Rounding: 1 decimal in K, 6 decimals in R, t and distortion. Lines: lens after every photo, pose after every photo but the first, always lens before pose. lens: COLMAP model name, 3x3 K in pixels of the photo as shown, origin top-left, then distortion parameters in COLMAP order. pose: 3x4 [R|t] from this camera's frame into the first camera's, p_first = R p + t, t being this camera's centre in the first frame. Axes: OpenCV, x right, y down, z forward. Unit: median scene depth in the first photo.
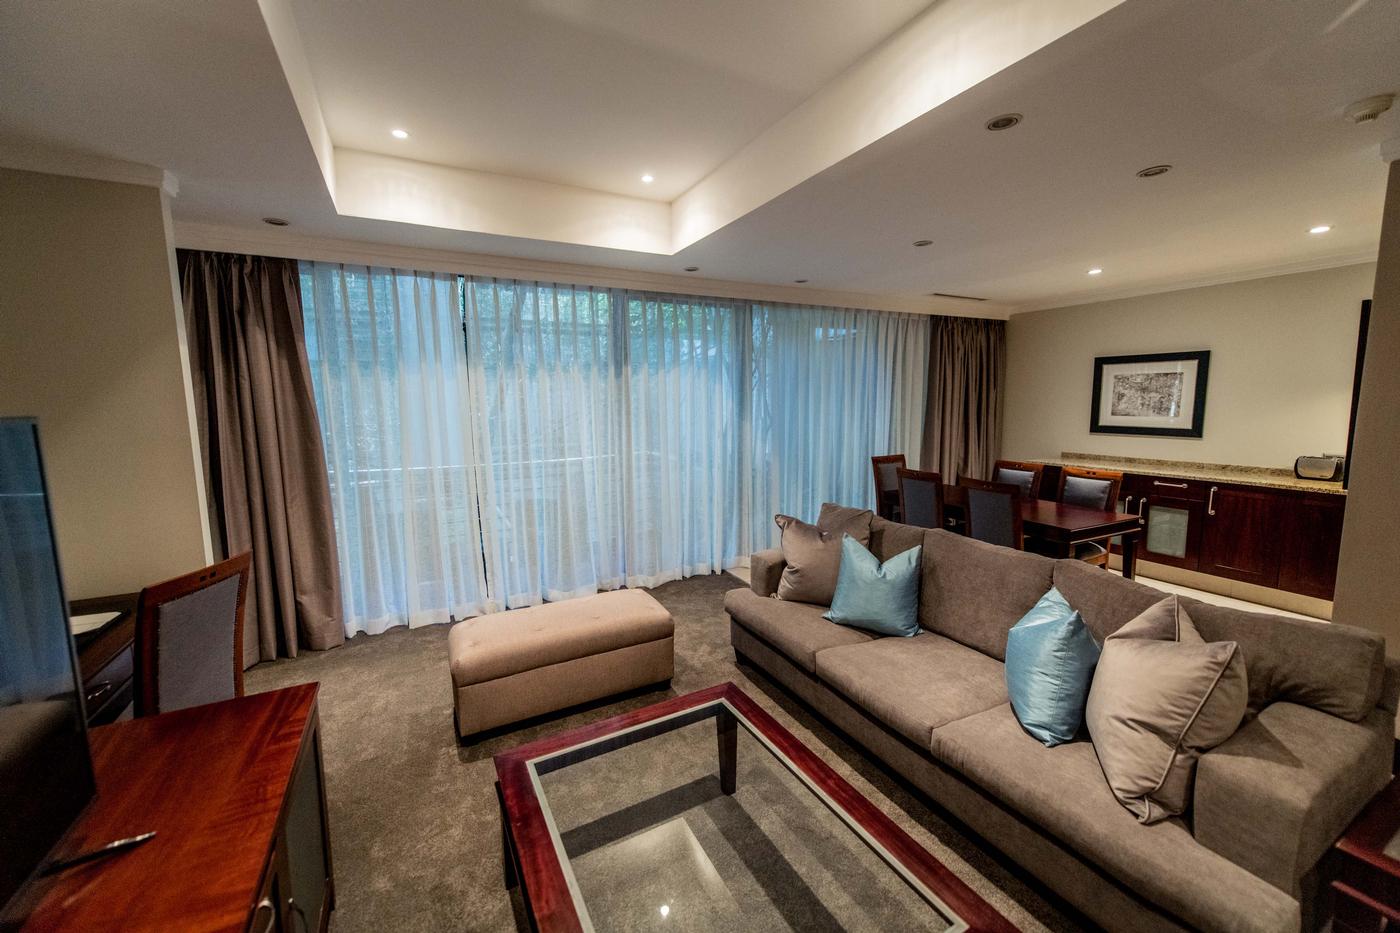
lens RADIAL K [[544.5, 0, 701.6], [0, 544.5, 460.3], [0, 0, 1]] dist [0.003344, 0.000104]
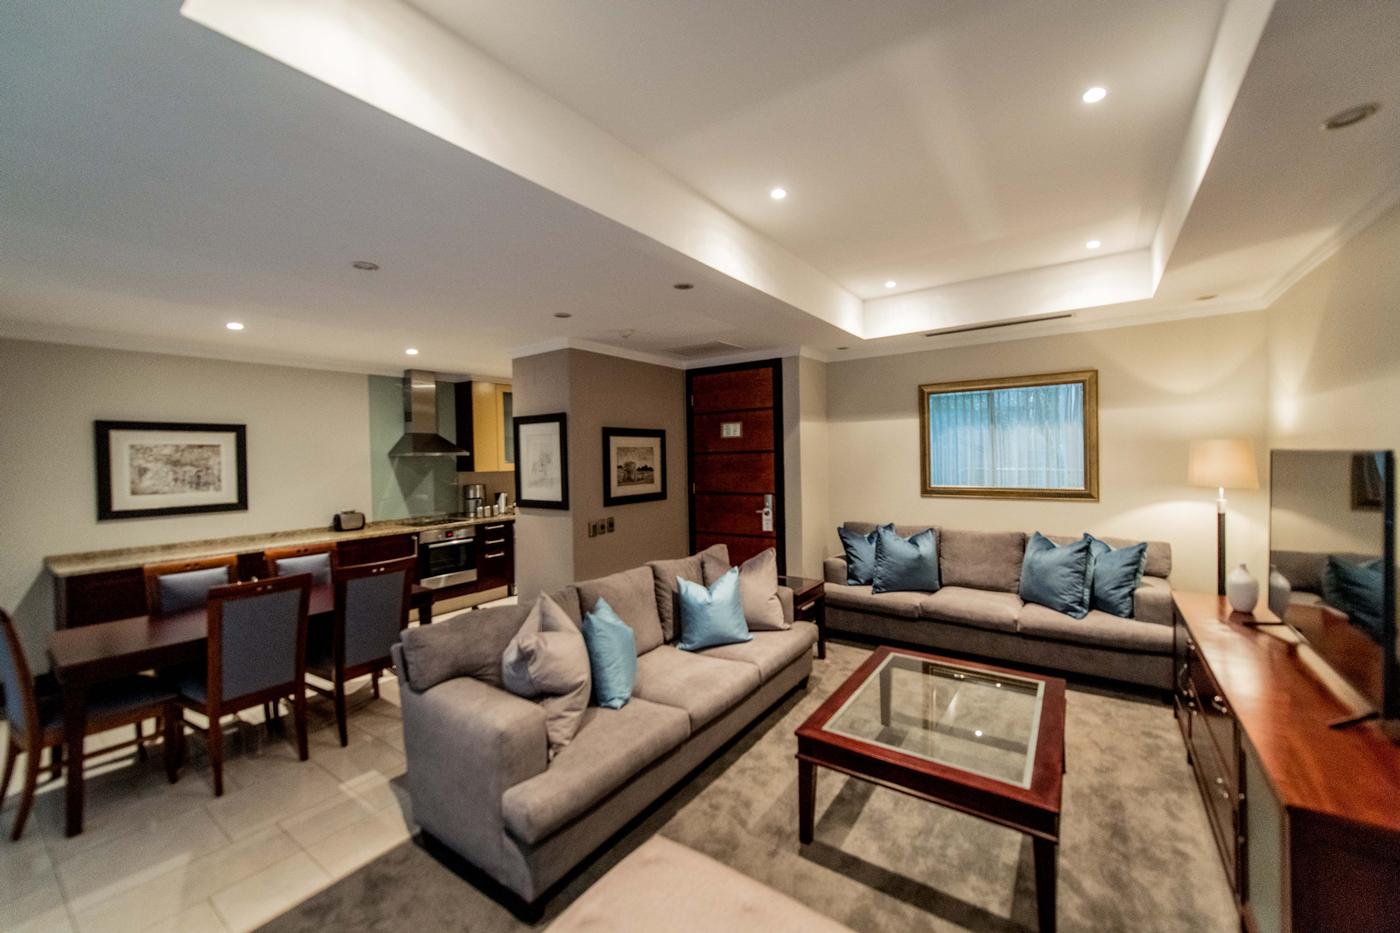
lens RADIAL K [[544.5, 0, 698.8], [0, 544.5, 466.6], [0, 0, 1]] dist [0.003344, 0.000104]
pose [[-0.455573, 0.000246, 0.890198, -0.346299], [0.129077, 0.989450, 0.065784, -0.077038], [-0.880790, 0.144874, -0.450799, 0.692836]]
